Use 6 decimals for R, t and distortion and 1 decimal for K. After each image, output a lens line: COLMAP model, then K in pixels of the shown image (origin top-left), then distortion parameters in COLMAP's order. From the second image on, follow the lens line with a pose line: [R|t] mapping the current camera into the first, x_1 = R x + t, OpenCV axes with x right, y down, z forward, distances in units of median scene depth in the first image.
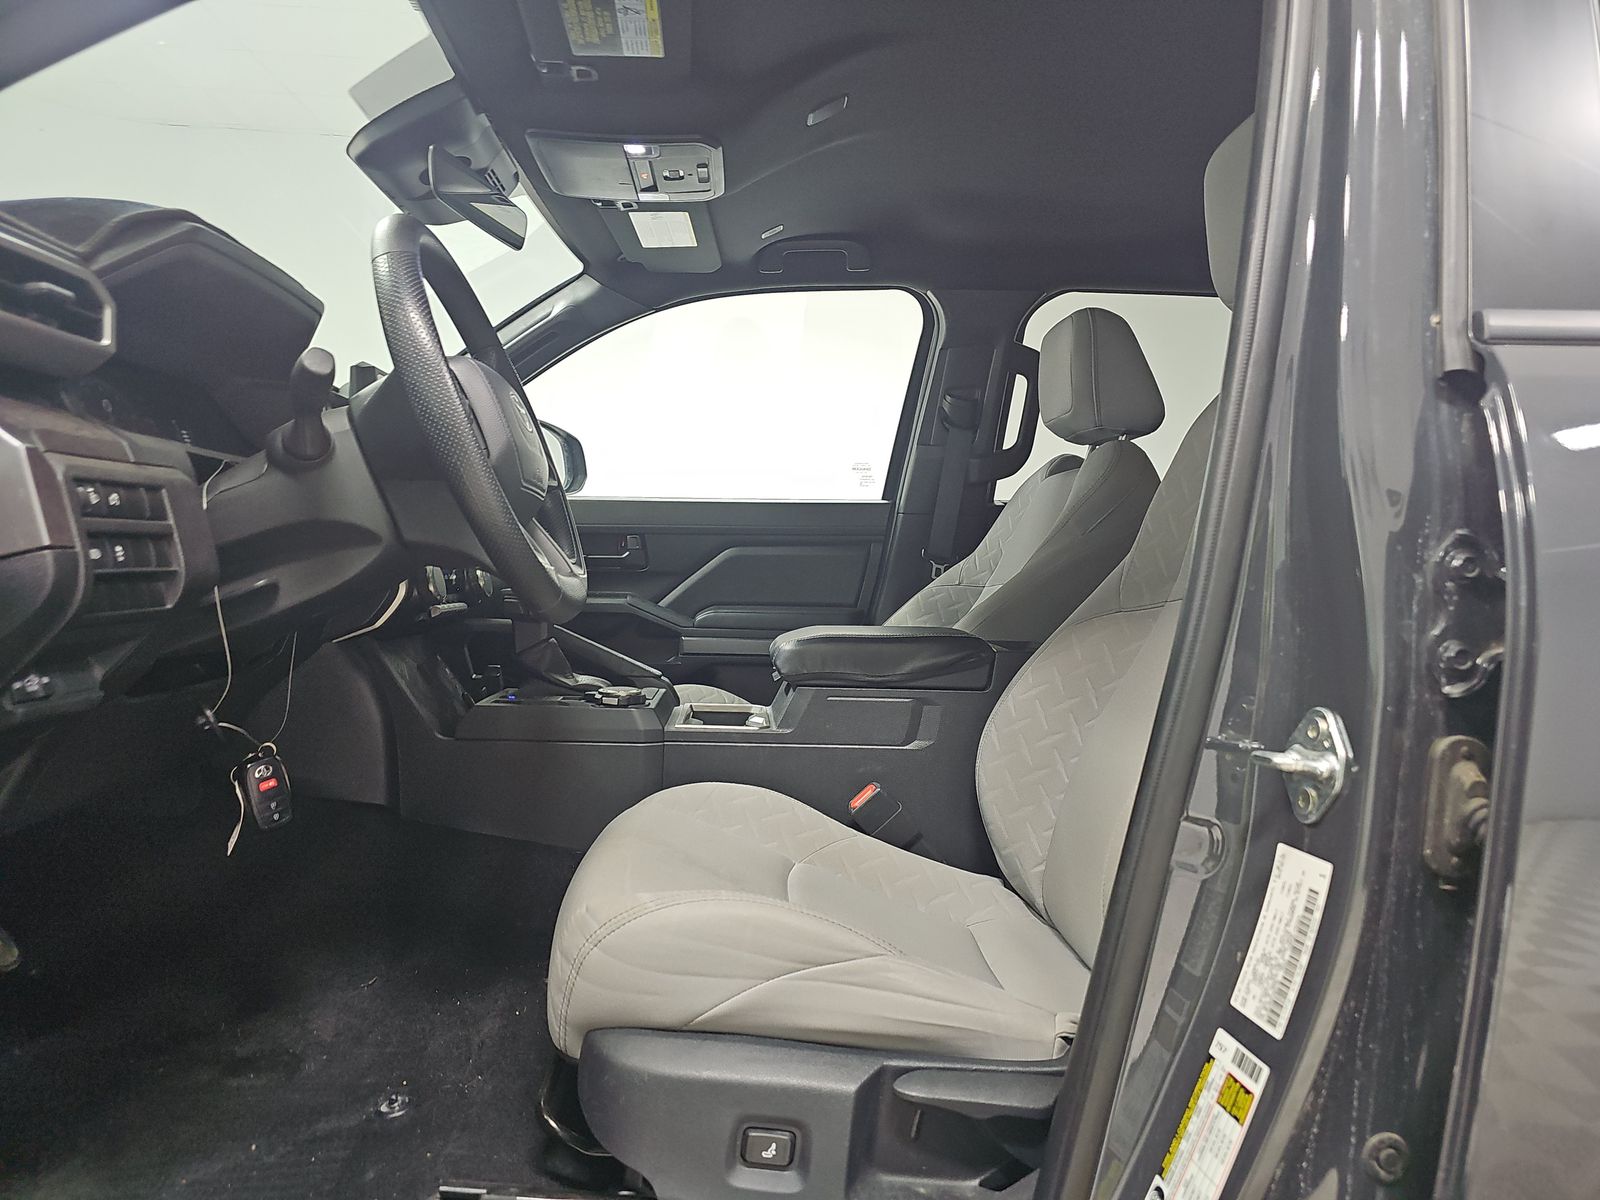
lens RADIAL K [[1060.9, 0, 793.4], [0, 1060.9, 609.5], [0, 0, 1]] dist [0.027227, -0.007992]
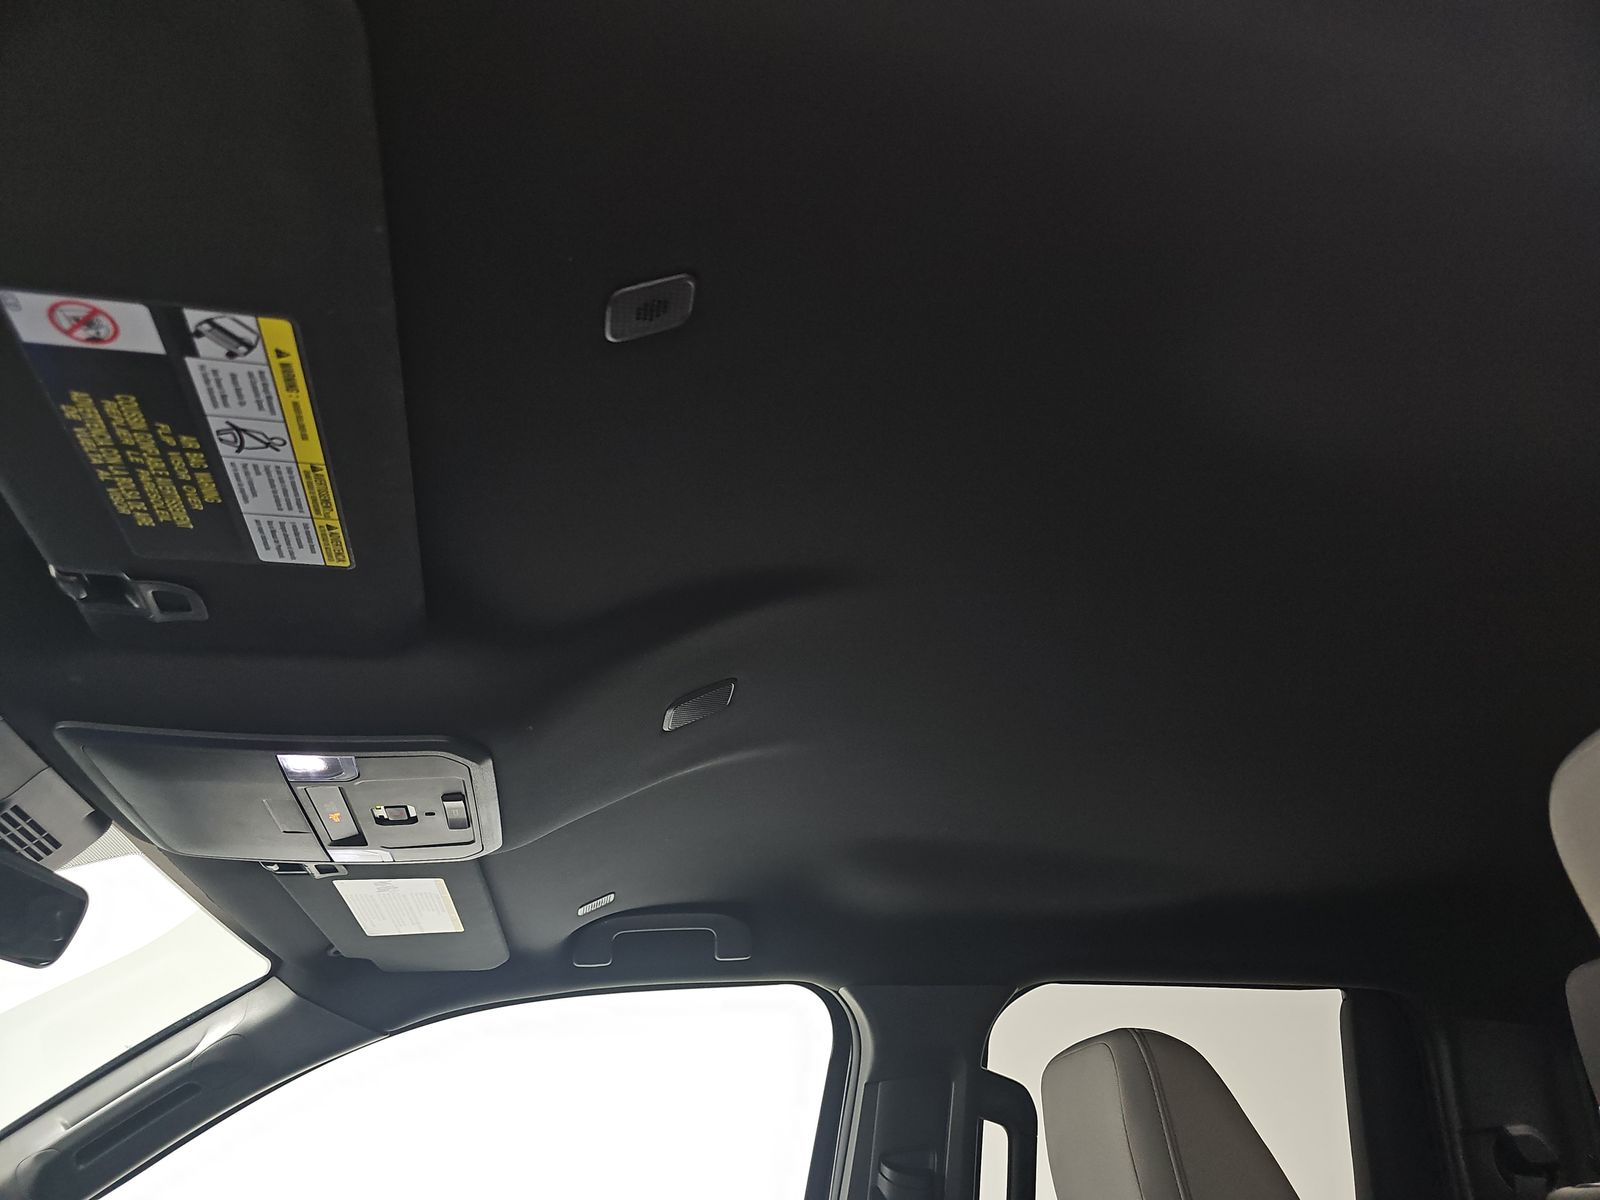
lens RADIAL K [[1060.9, 0, 803.9], [0, 1060.9, 610.7], [0, 0, 1]] dist [0.027227, -0.007992]
pose [[0.987030, 0.027245, 0.158204, -0.003466], [0.064700, 0.834396, -0.547355, -0.186725], [-0.146918, 0.550492, 0.821812, 0.471688]]
